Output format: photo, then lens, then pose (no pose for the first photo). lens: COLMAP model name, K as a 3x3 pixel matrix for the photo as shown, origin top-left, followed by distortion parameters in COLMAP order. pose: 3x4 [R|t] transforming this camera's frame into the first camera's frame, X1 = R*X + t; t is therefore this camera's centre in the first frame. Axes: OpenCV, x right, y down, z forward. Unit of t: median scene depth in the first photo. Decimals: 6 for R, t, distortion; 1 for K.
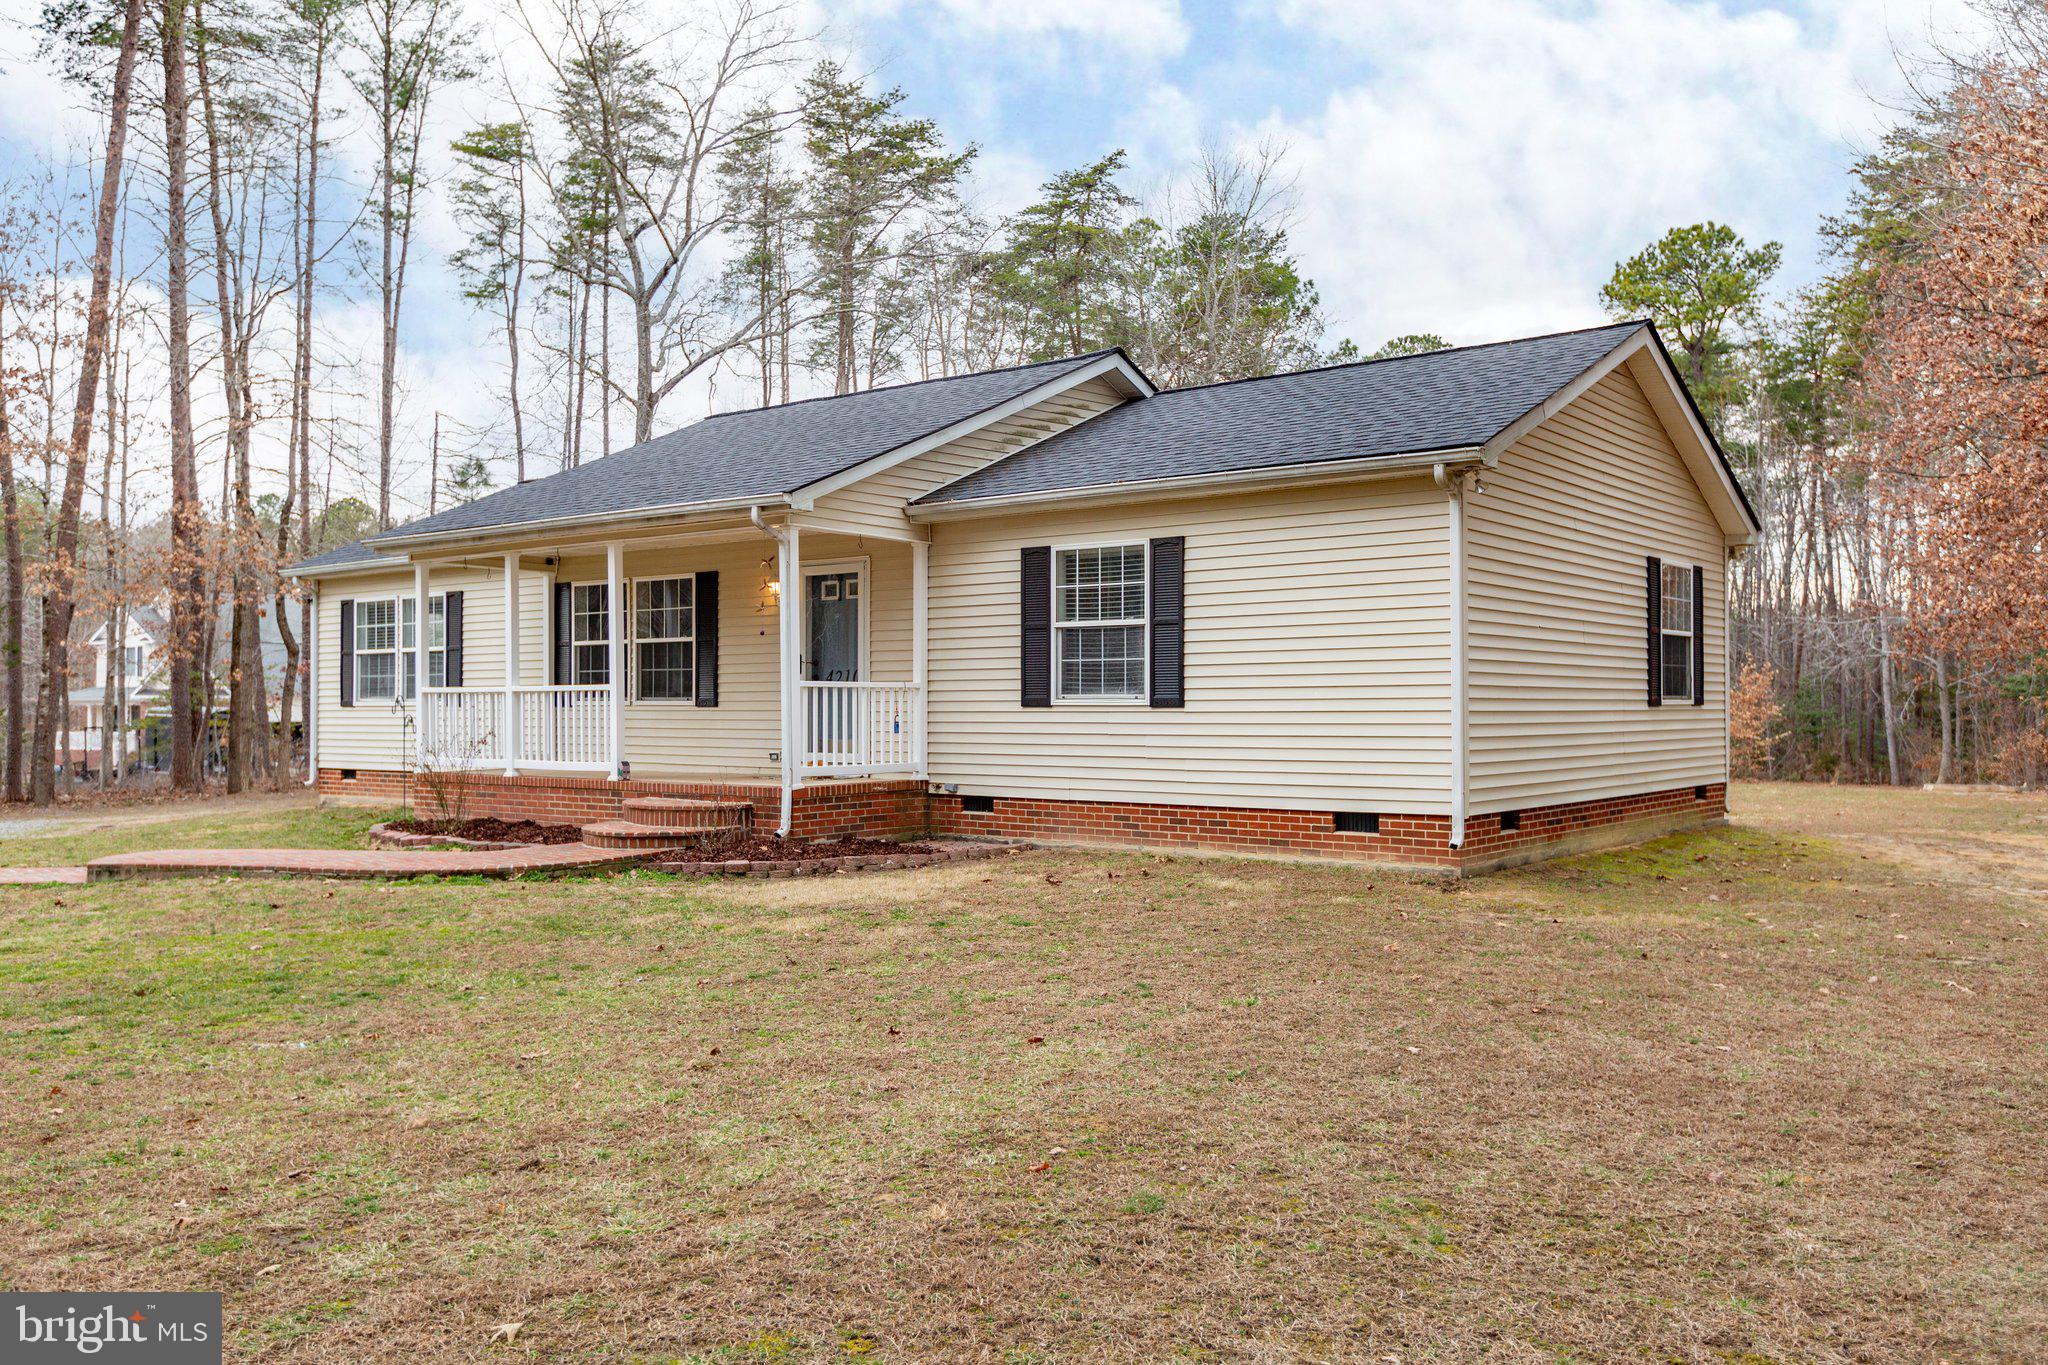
lens RADIAL K [[1659.0, 0, 1024.0], [0, 1659.0, 682.5], [0, 0, 1]] dist [0.059272, -0.001268]
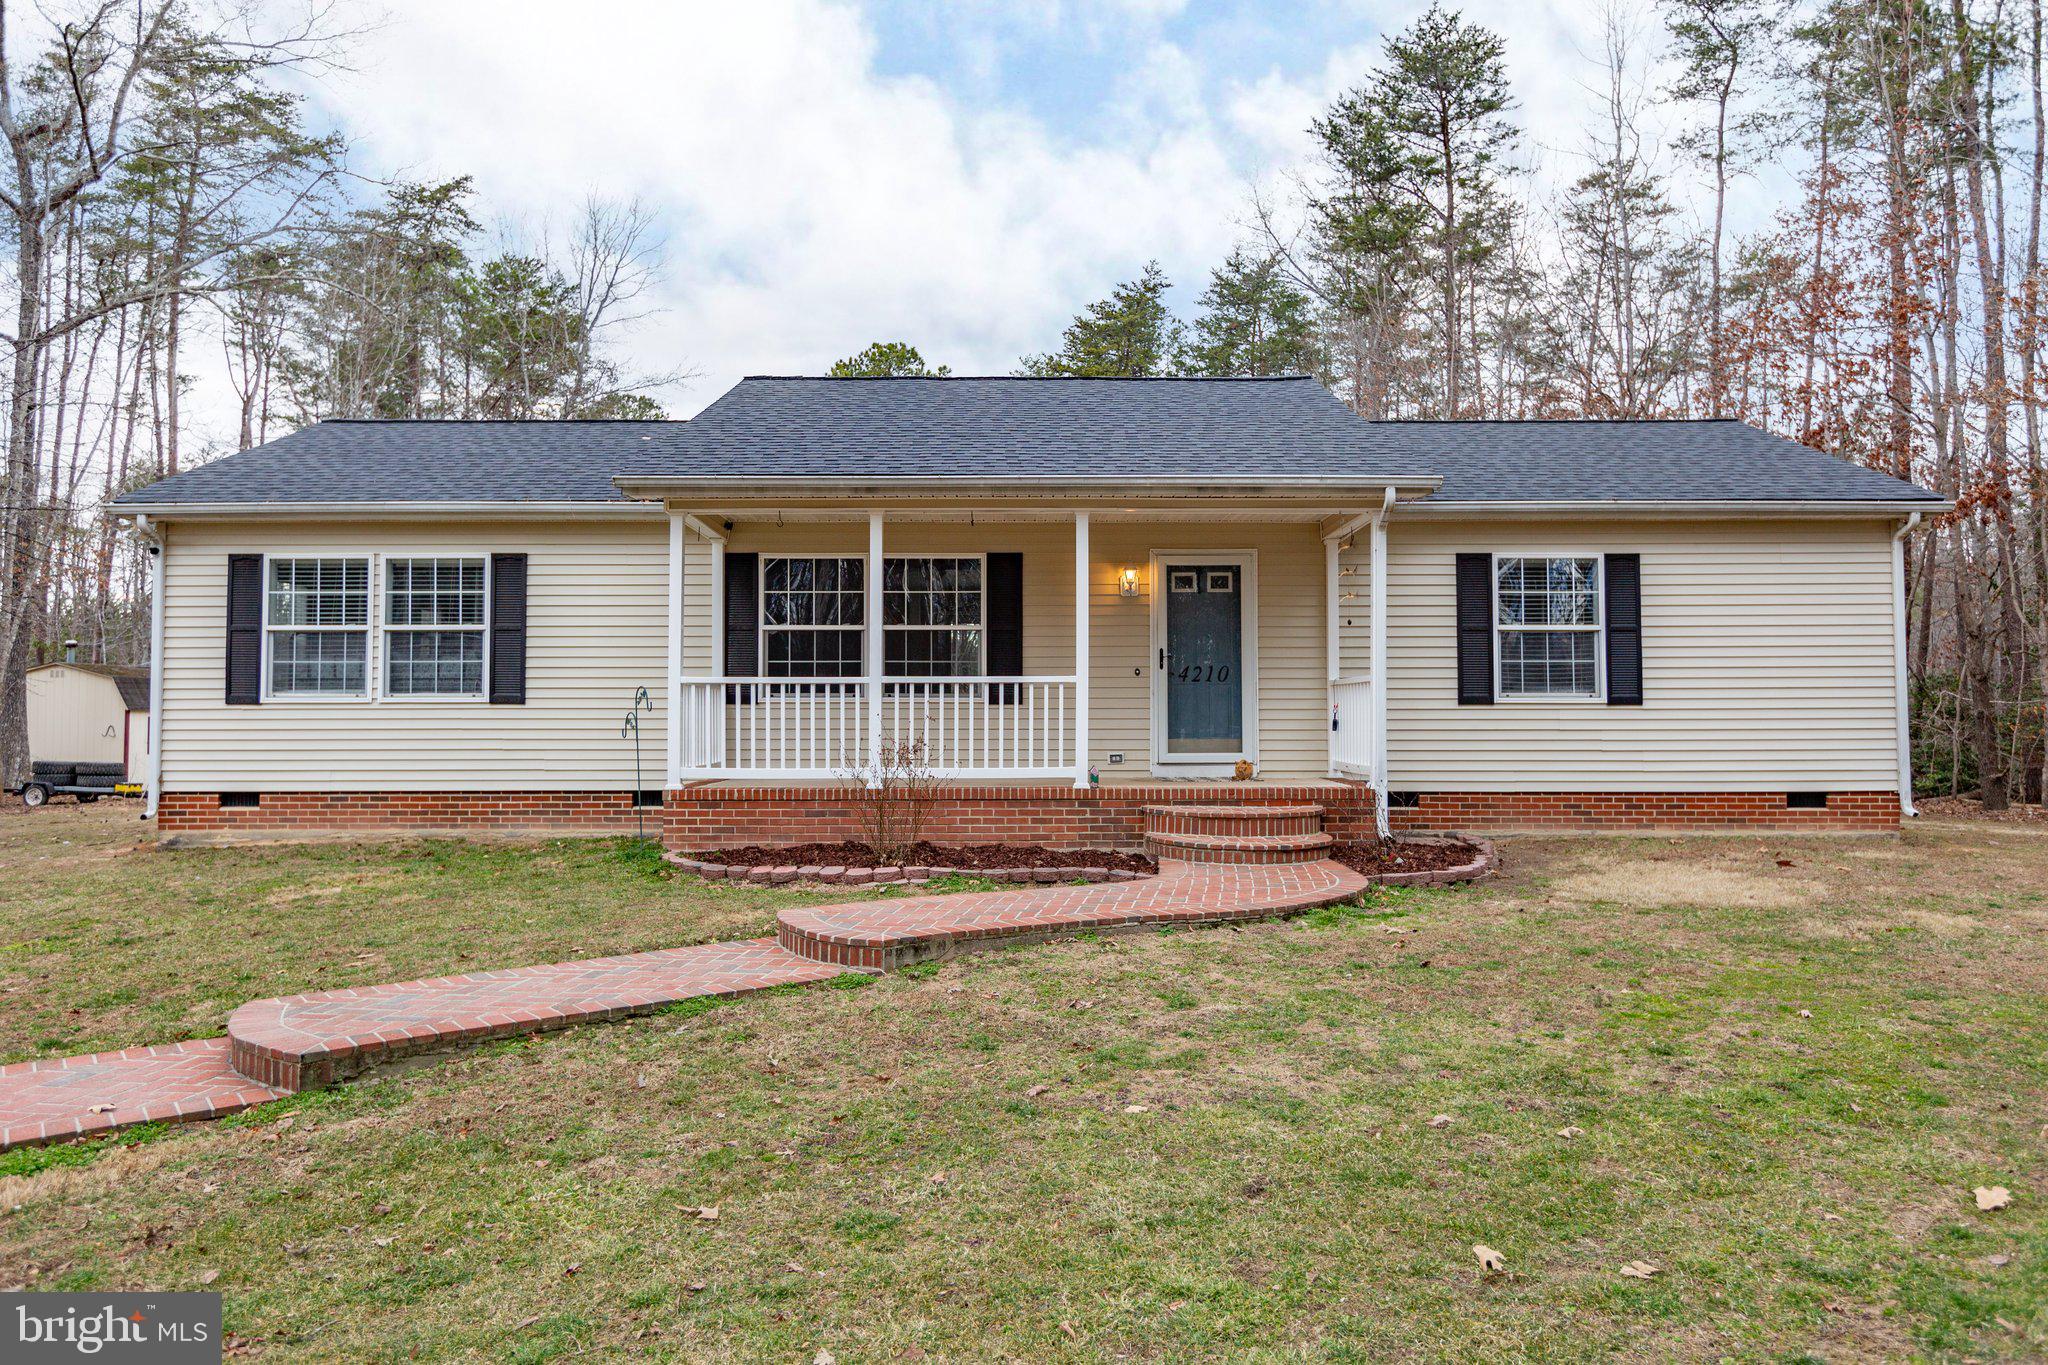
lens RADIAL K [[1342.4, 0, 1024.0], [0, 1342.4, 682.5], [0, 0, 1]] dist [0.002822, -0.000036]
pose [[0.784756, 0.014494, 0.619635, -0.700121], [-0.010156, 0.999893, -0.010525, 0.011816], [-0.619722, 0.001967, 0.784819, 0.476955]]
